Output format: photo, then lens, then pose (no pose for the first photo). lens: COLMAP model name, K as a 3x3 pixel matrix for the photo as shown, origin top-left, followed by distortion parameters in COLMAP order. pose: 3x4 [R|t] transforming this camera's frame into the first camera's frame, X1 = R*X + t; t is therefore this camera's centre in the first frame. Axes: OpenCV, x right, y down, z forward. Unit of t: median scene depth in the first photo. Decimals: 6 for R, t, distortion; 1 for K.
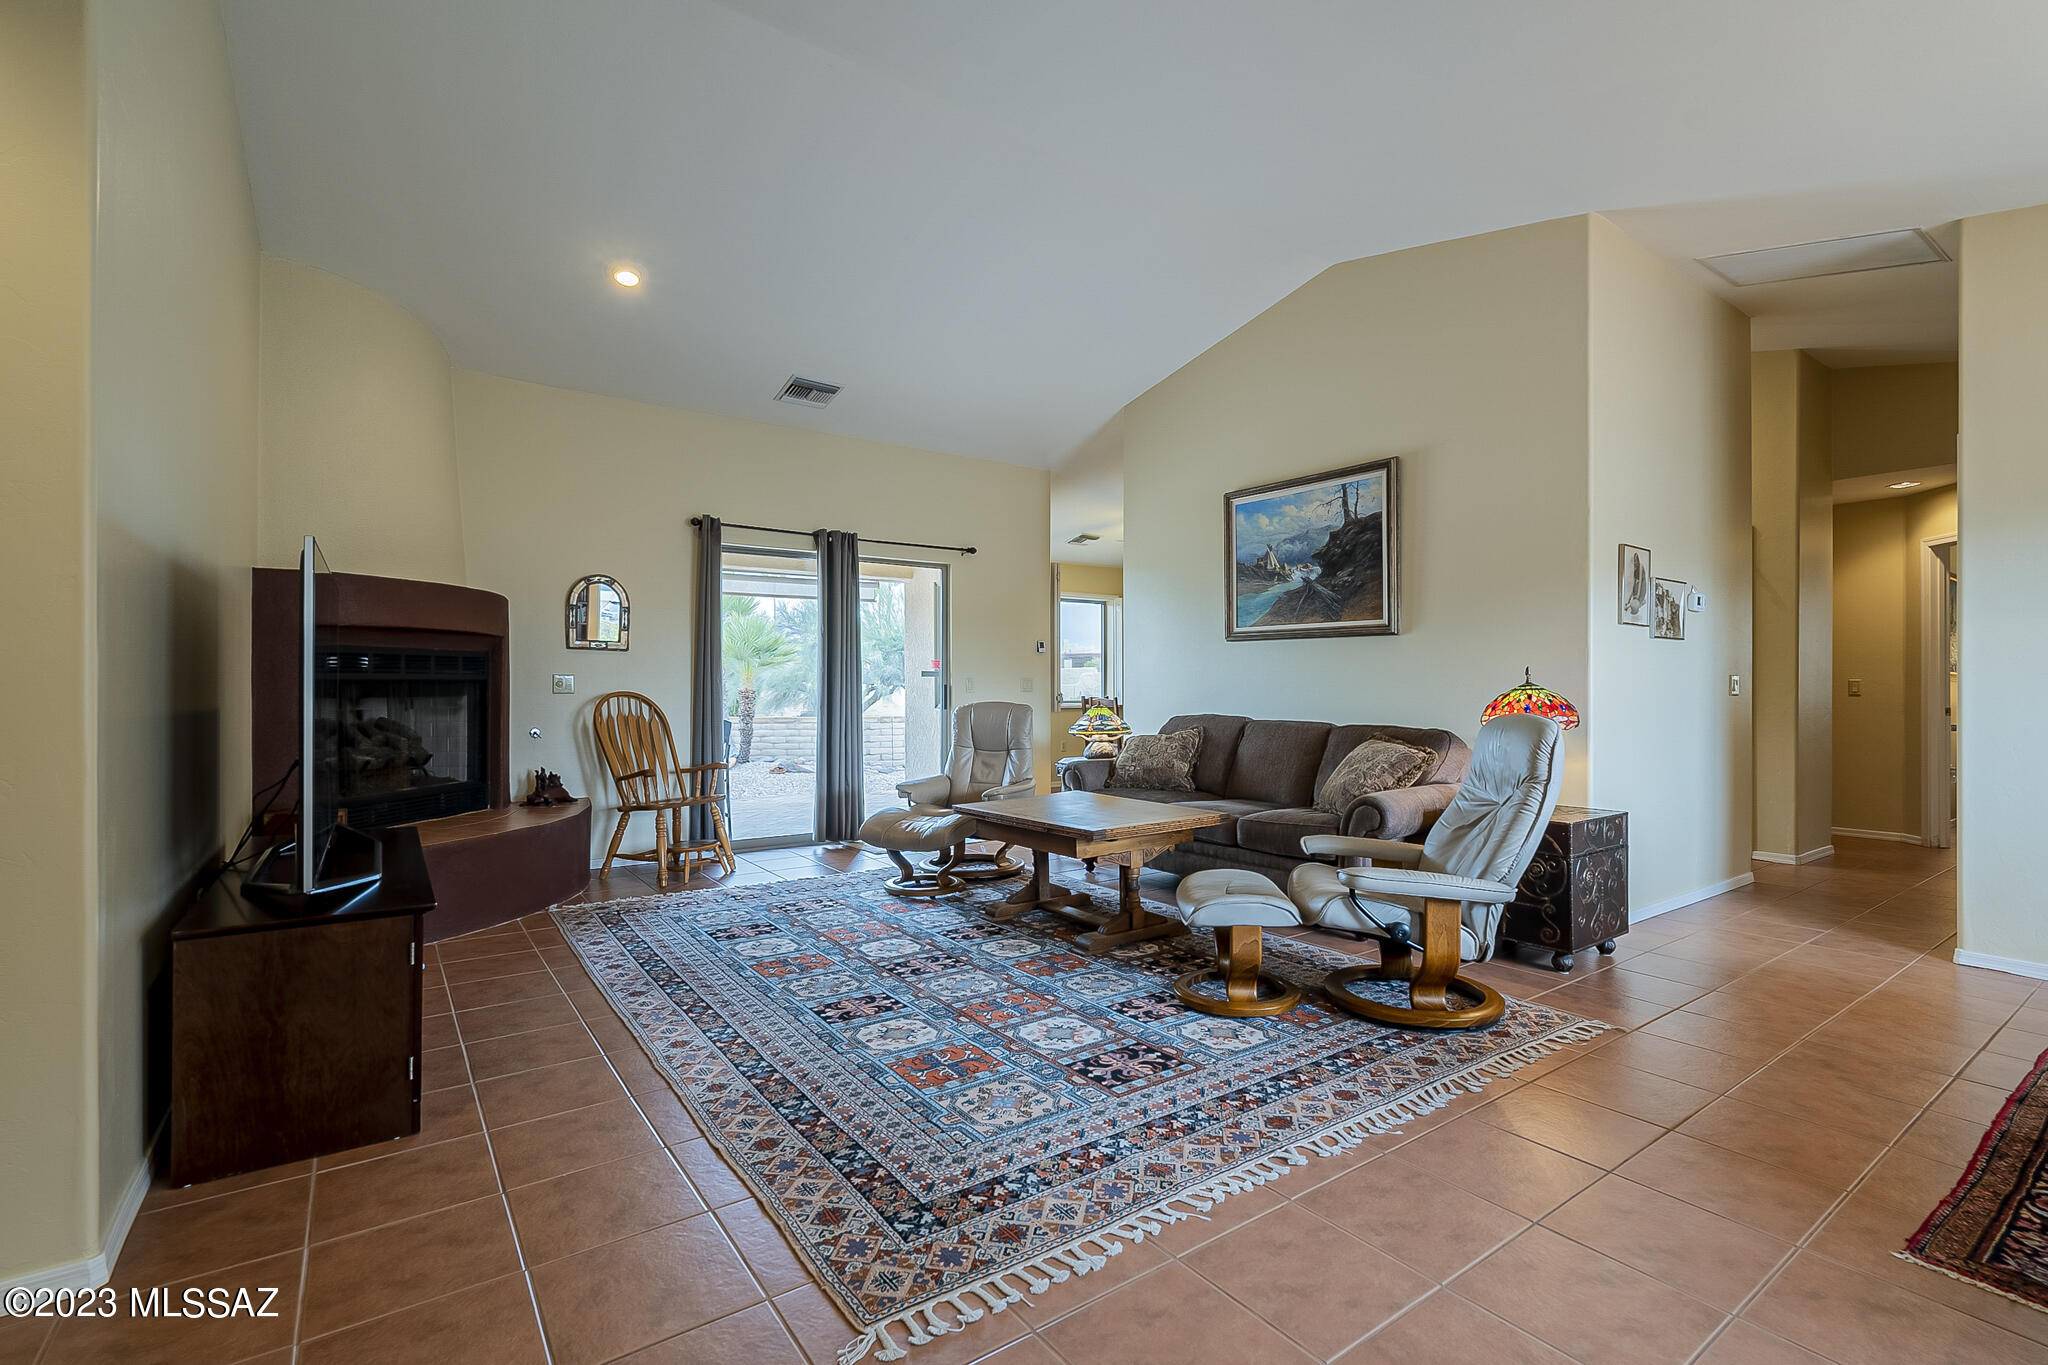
lens RADIAL K [[931.9, 0, 1029.3], [0, 931.9, 675.0], [0, 0, 1]] dist [0.001185, -0.000173]
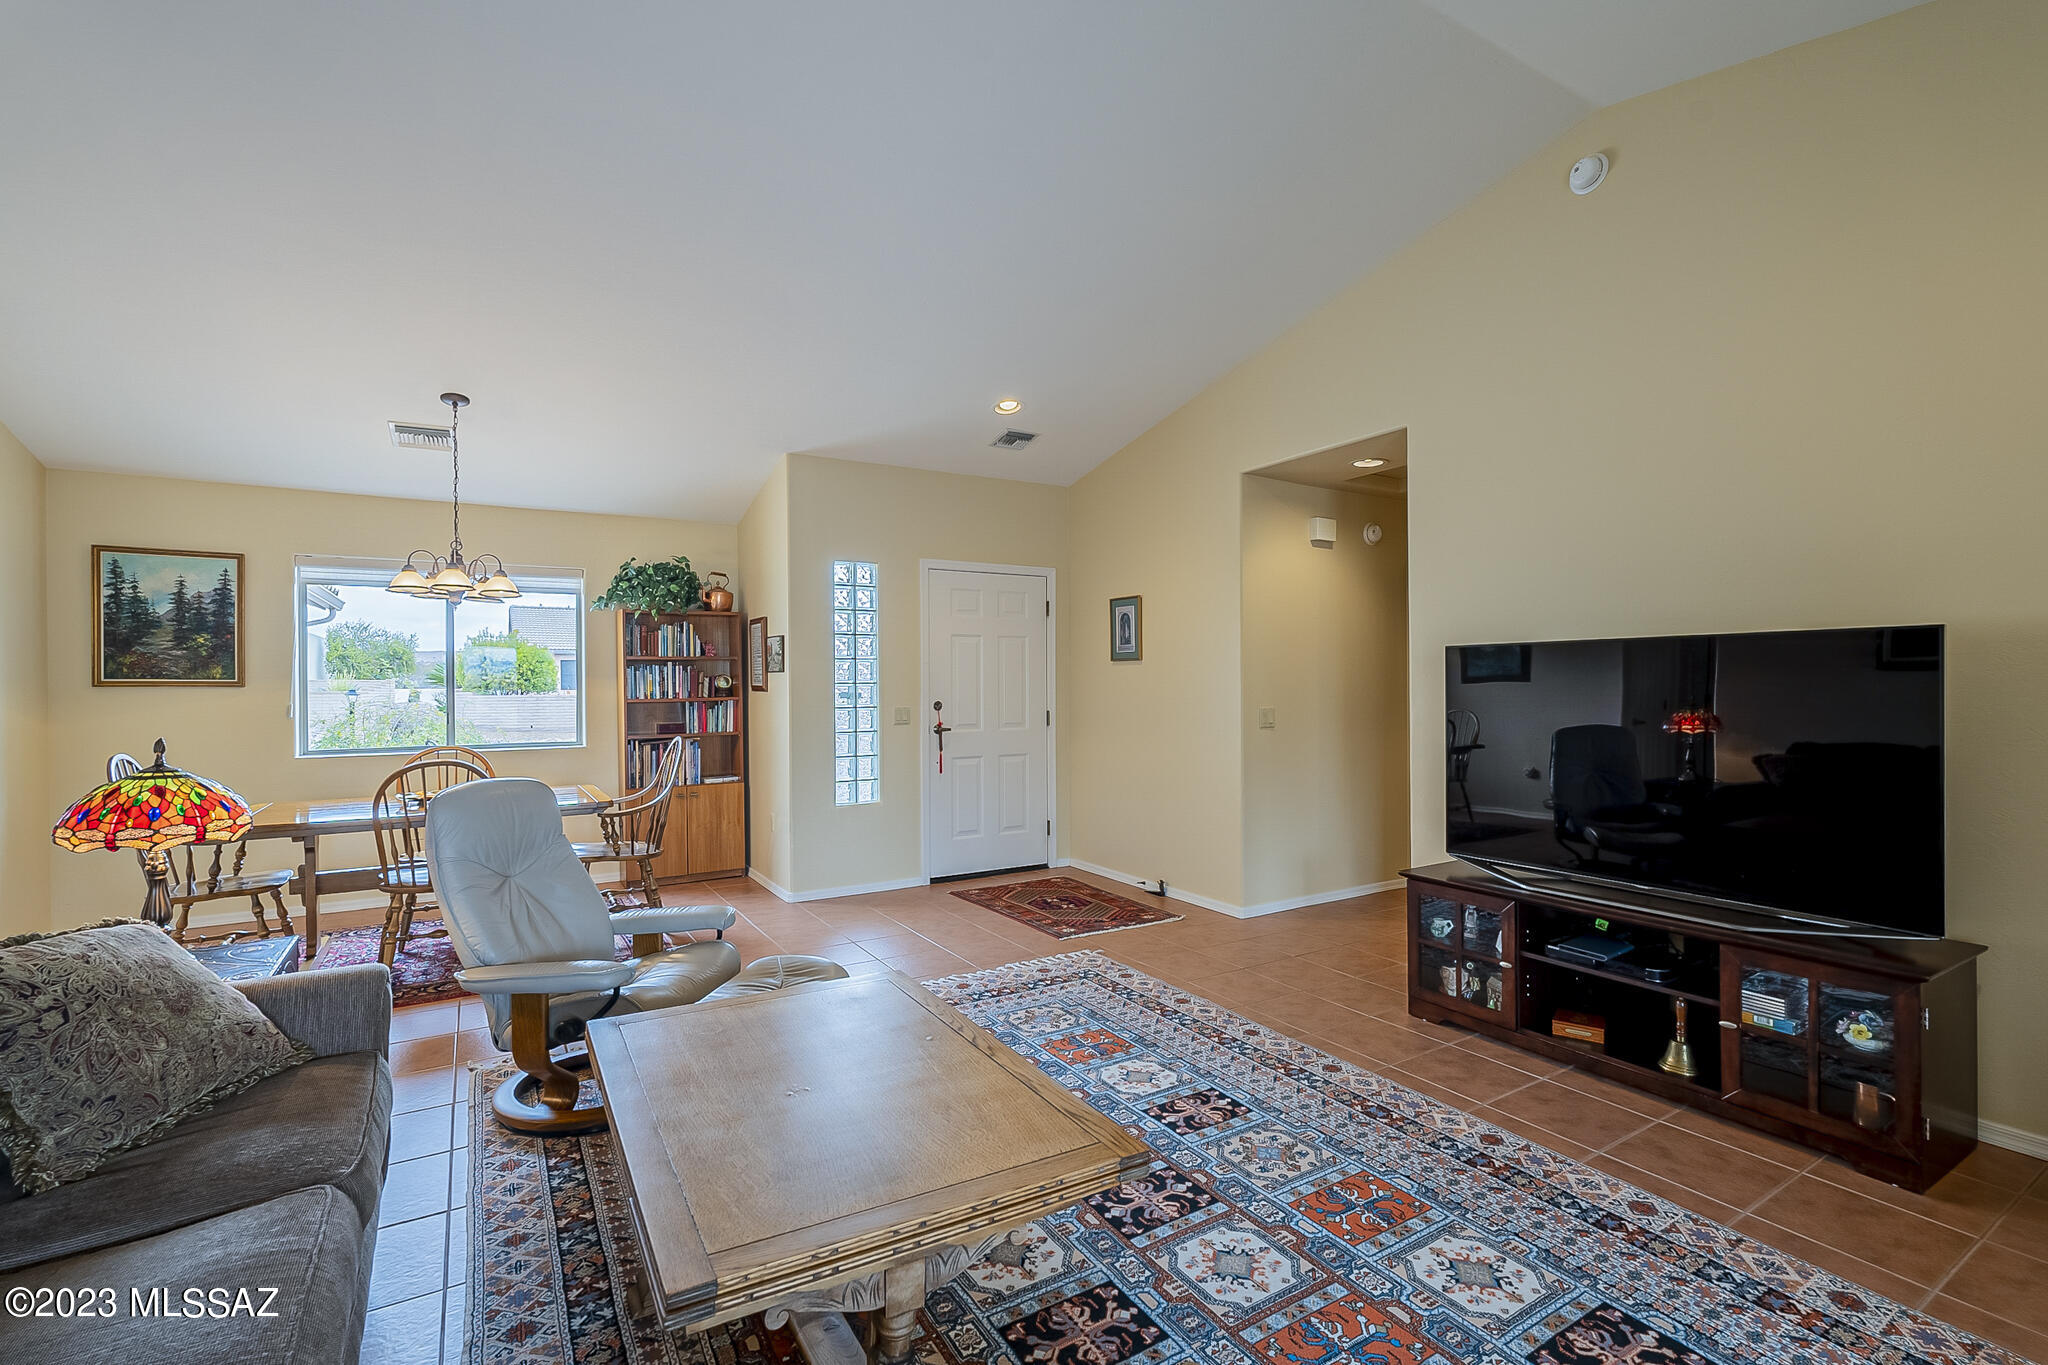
lens RADIAL K [[899.9, 0, 1022.6], [0, 899.9, 678.6], [0, 0, 1]] dist [-0.003160, 0.000249]
pose [[-0.996727, 0.006828, 0.080556, -0.078585], [0.005193, 0.999776, -0.020494, -0.036586], [-0.080678, -0.020009, -0.996539, 1.672813]]
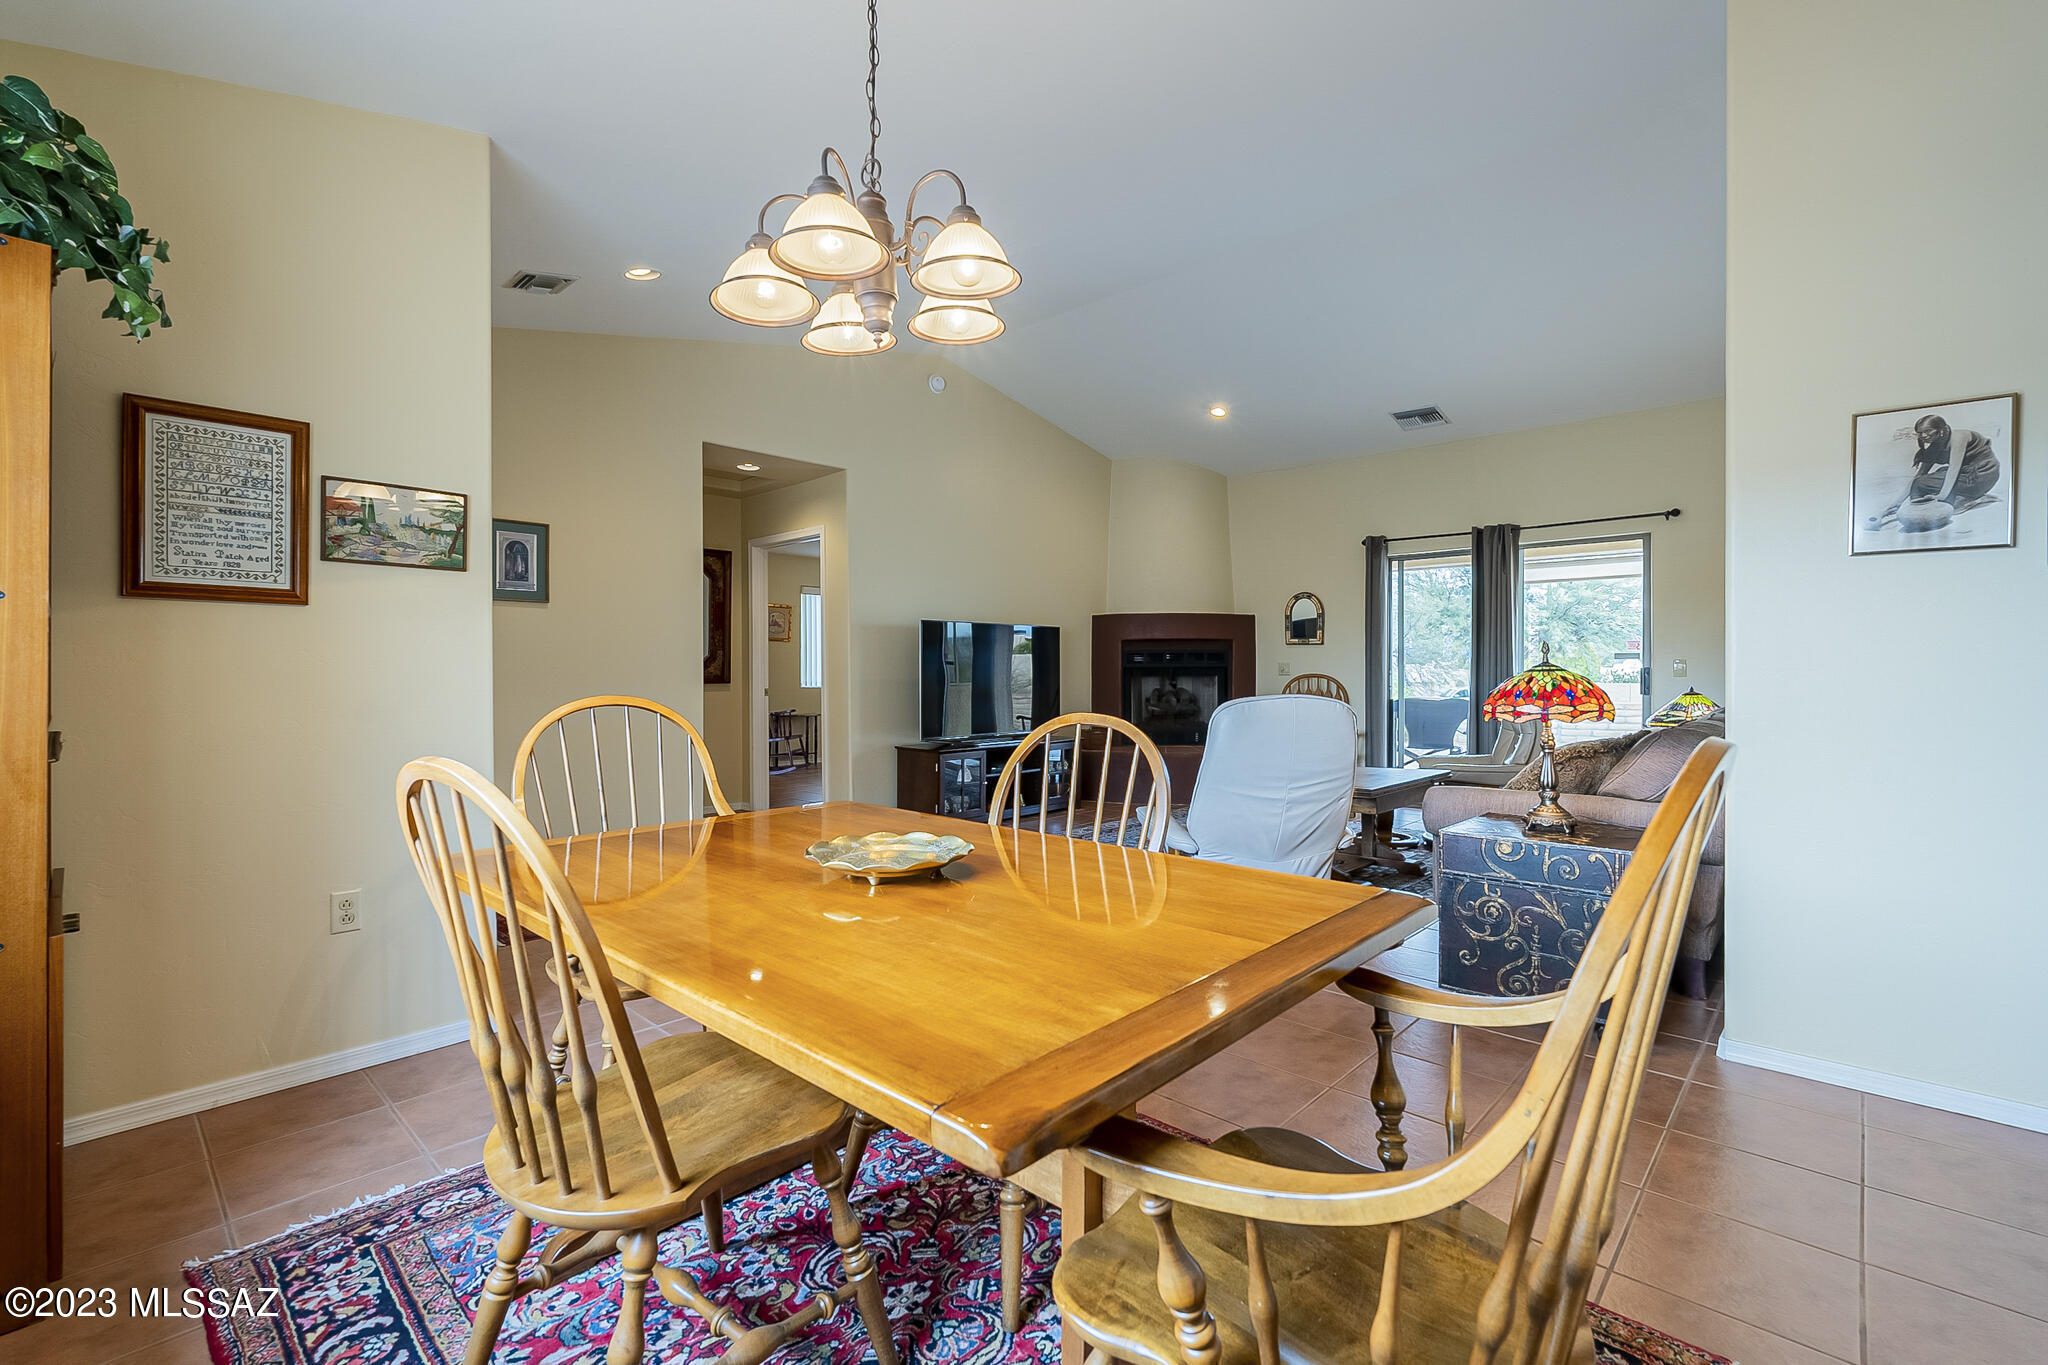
lens RADIAL K [[899.9, 0, 1022.6], [0, 899.9, 678.6], [0, 0, 1]] dist [-0.003160, 0.000249]
pose [[0.196780, 0.006146, -0.980428, 1.256839], [0.015111, 0.999843, 0.009301, 0.008595], [0.980331, -0.016646, 0.196656, 0.461548]]
